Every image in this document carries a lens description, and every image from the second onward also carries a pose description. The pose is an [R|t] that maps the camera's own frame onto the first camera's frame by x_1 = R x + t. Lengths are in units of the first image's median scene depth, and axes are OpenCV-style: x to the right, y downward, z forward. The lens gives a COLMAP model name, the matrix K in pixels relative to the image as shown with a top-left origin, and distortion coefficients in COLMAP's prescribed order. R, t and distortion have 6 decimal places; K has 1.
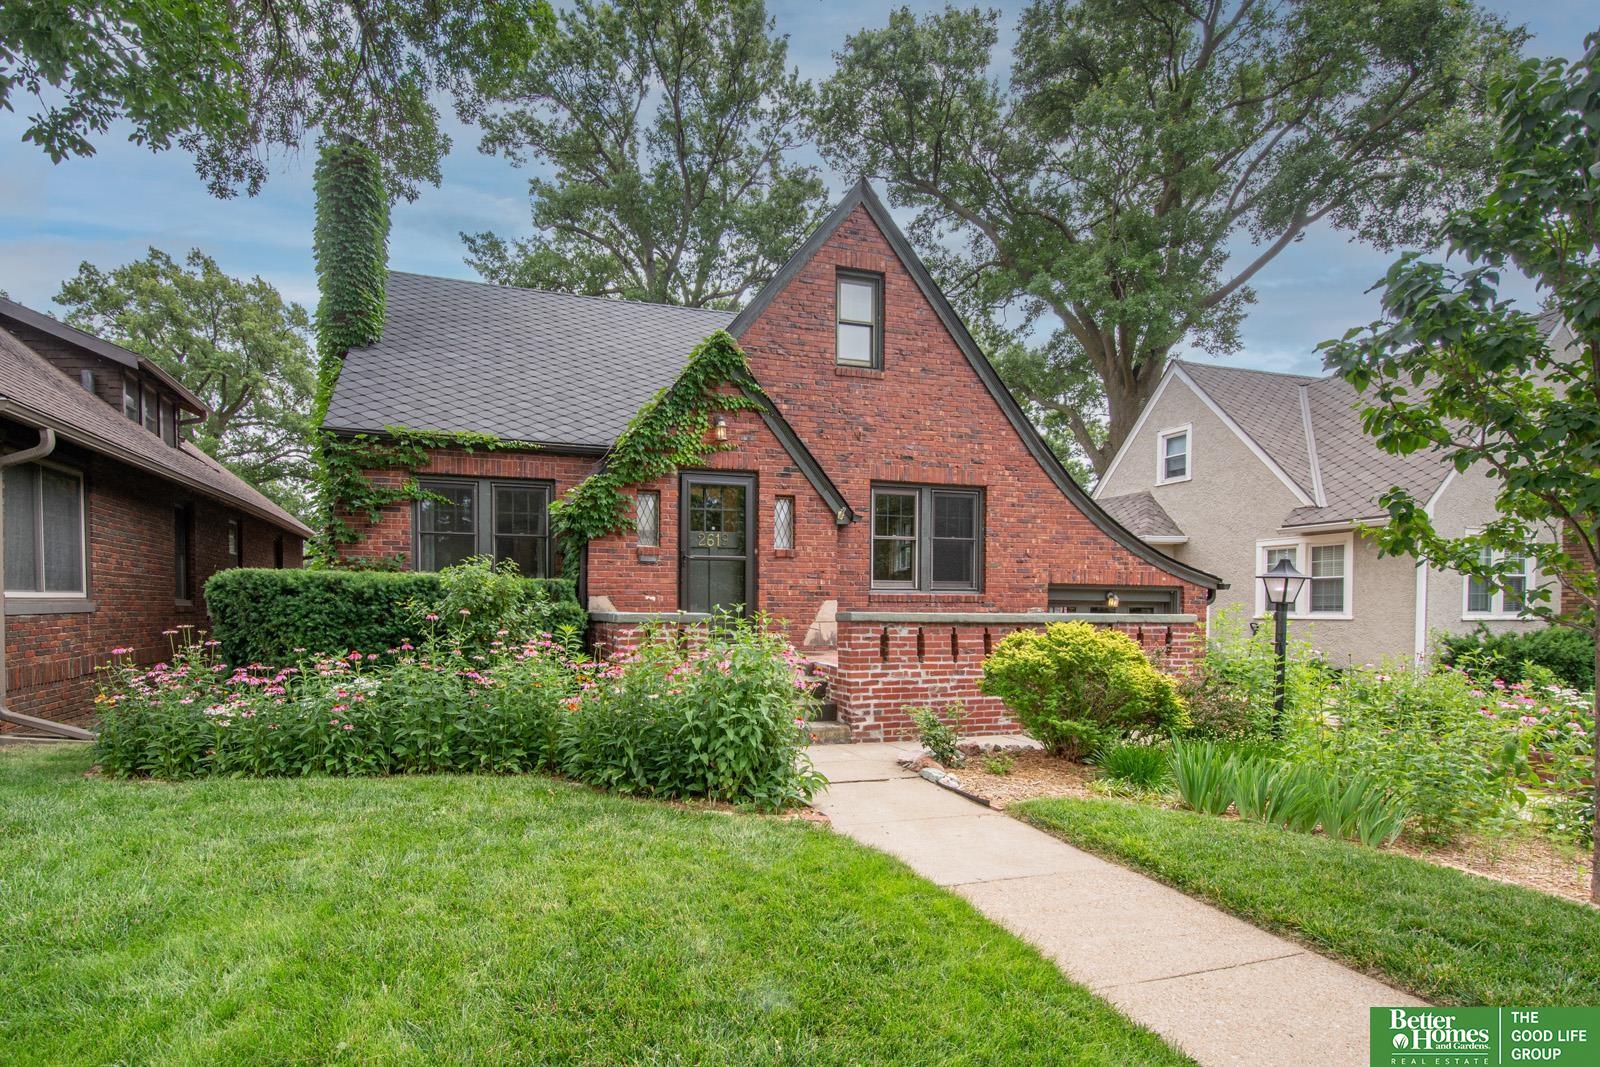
lens RADIAL K [[783.8, 0, 729.5], [0, 783.8, 626.0], [0, 0, 1]] dist [-0.008949, -0.005024]
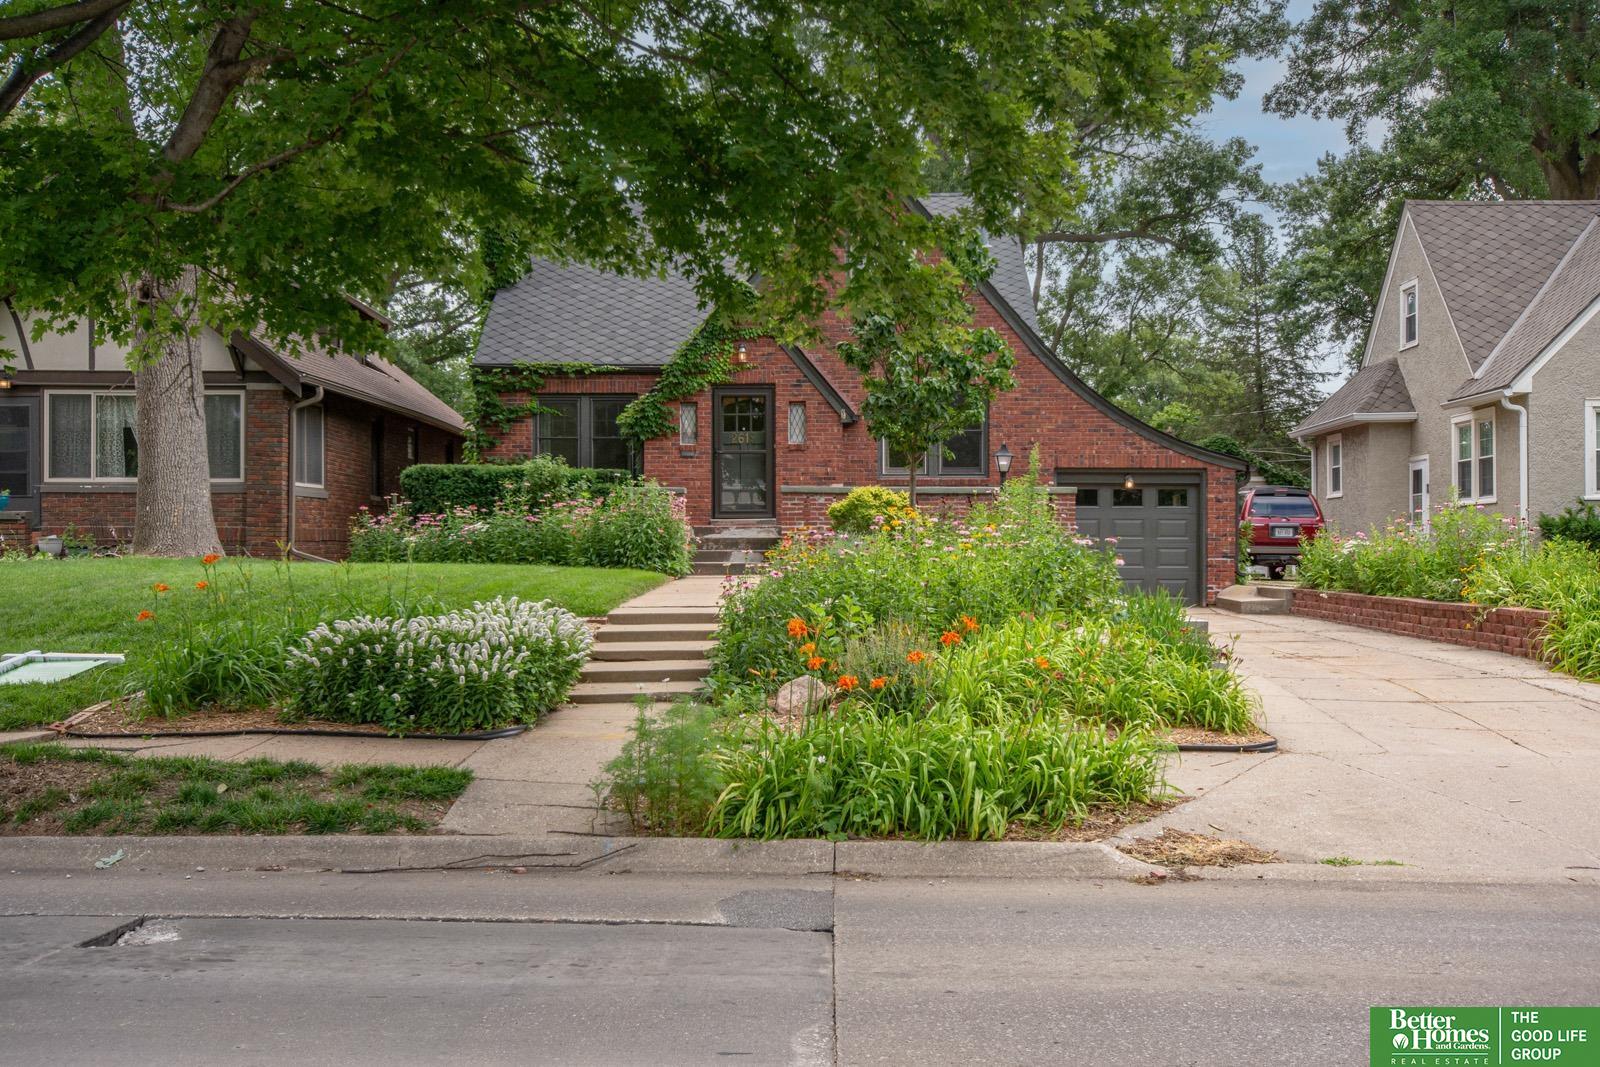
lens RADIAL K [[1534.2, 0, 802.4], [0, 1534.2, 527.8], [0, 0, 1]] dist [-0.005173, 0.000000]
pose [[0.953129, -0.008502, -0.302445, 0.821006], [-0.003772, 0.999193, -0.039977, 0.135678], [0.302541, 0.039245, 0.952328, -1.342138]]
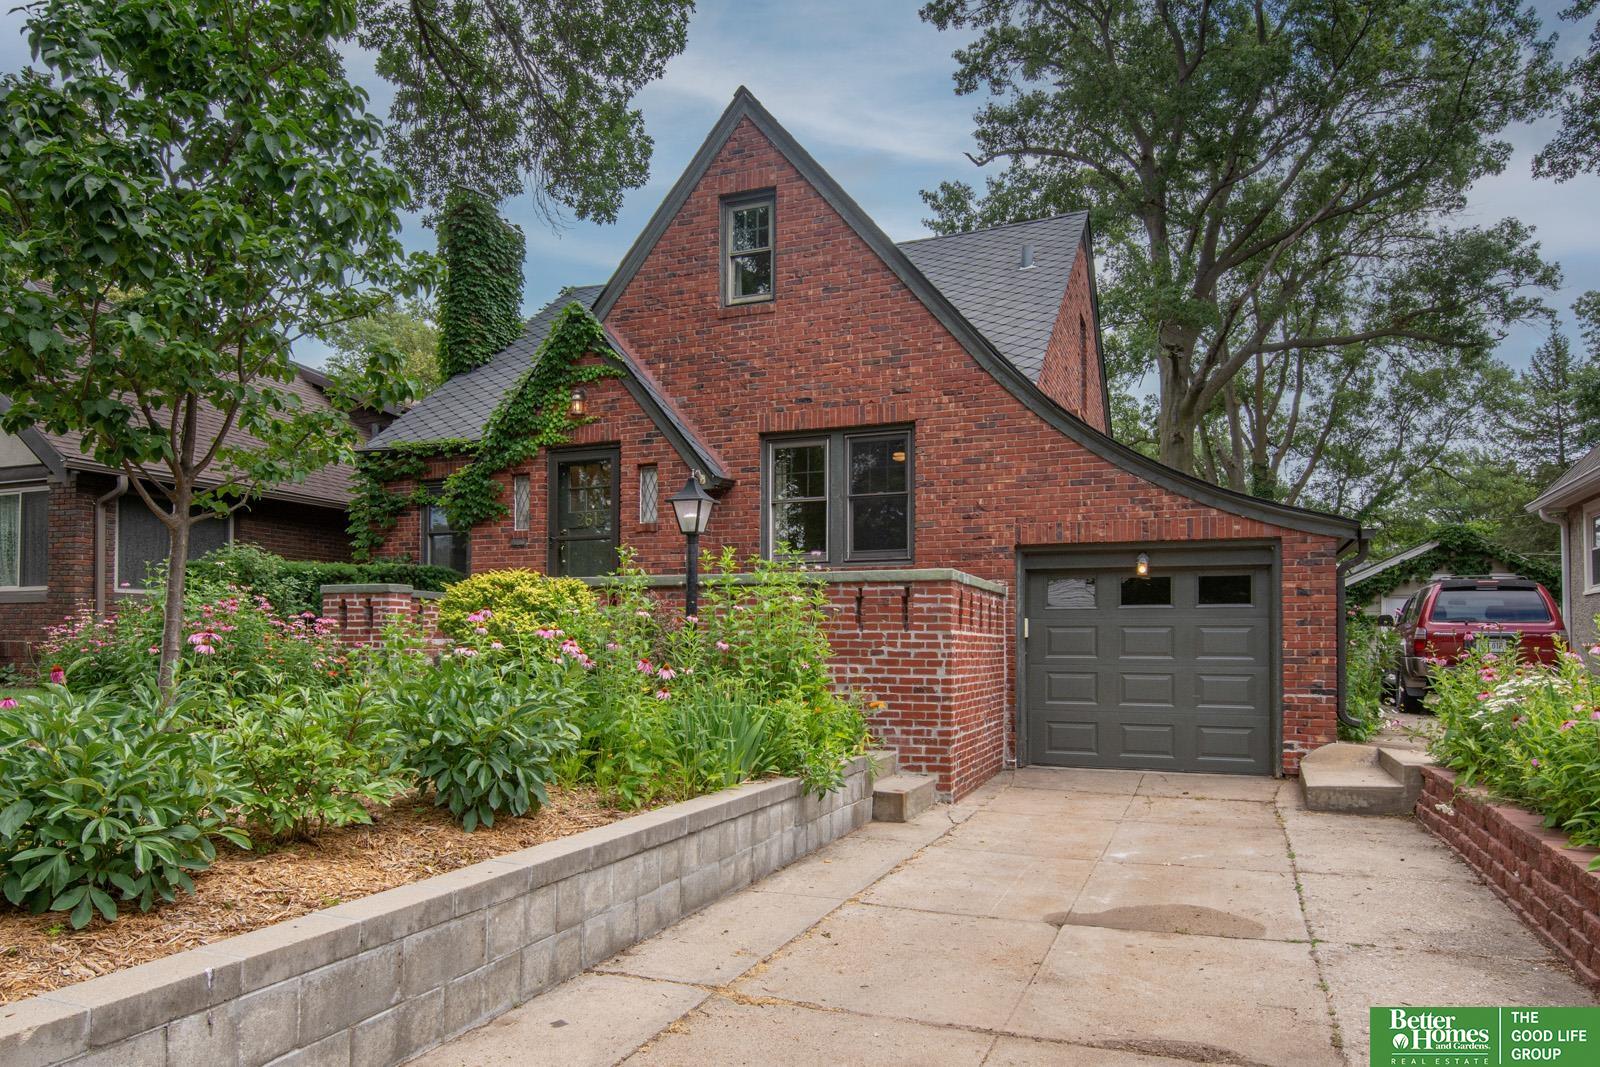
lens RADIAL K [[1058.3, 0, 780.9], [0, 1058.3, 615.6], [0, 0, 1]] dist [0.008555, -0.021548]
pose [[0.779541, -0.021542, -0.625981, 0.946202], [-0.016152, 0.998385, -0.054472, 0.072150], [0.626143, 0.052574, 0.777933, 0.152150]]
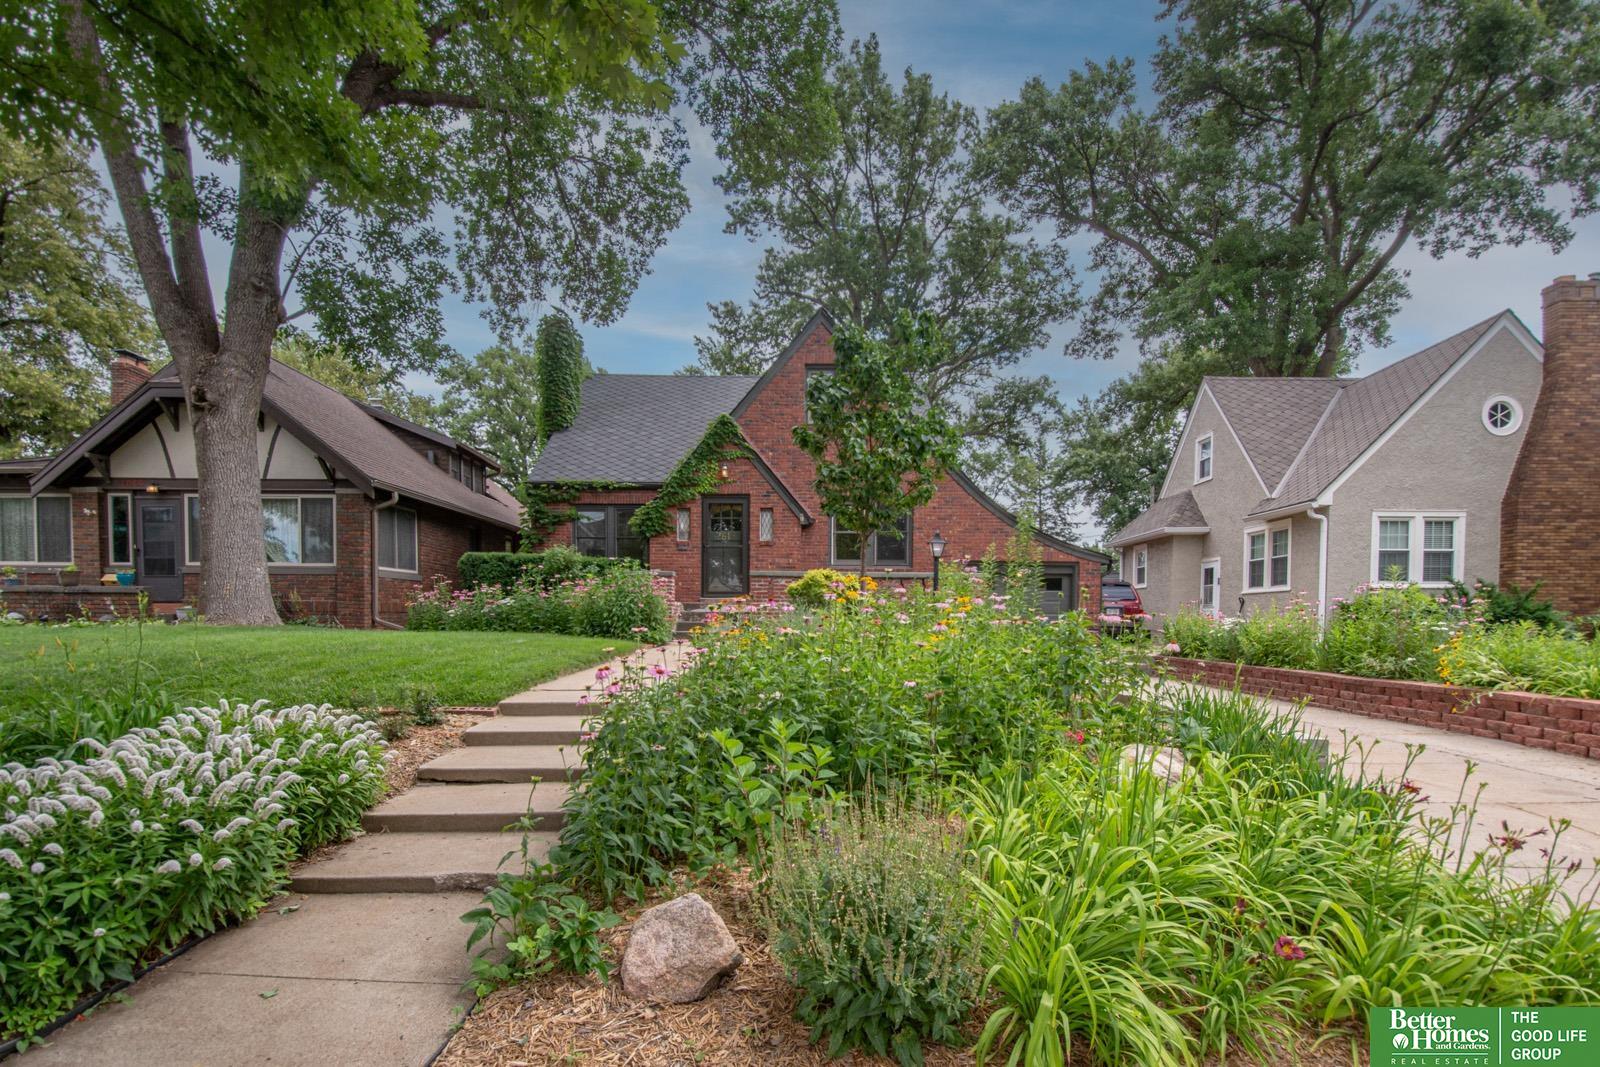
lens RADIAL K [[783.8, 0, 785.4], [0, 783.8, 639.6], [0, 0, 1]] dist [-0.008949, -0.005024]
pose [[0.952891, 0.010751, -0.303123, 0.607669], [-0.011347, 0.999936, -0.000203, 0.110194], [0.303101, 0.003633, 0.952952, -0.558759]]
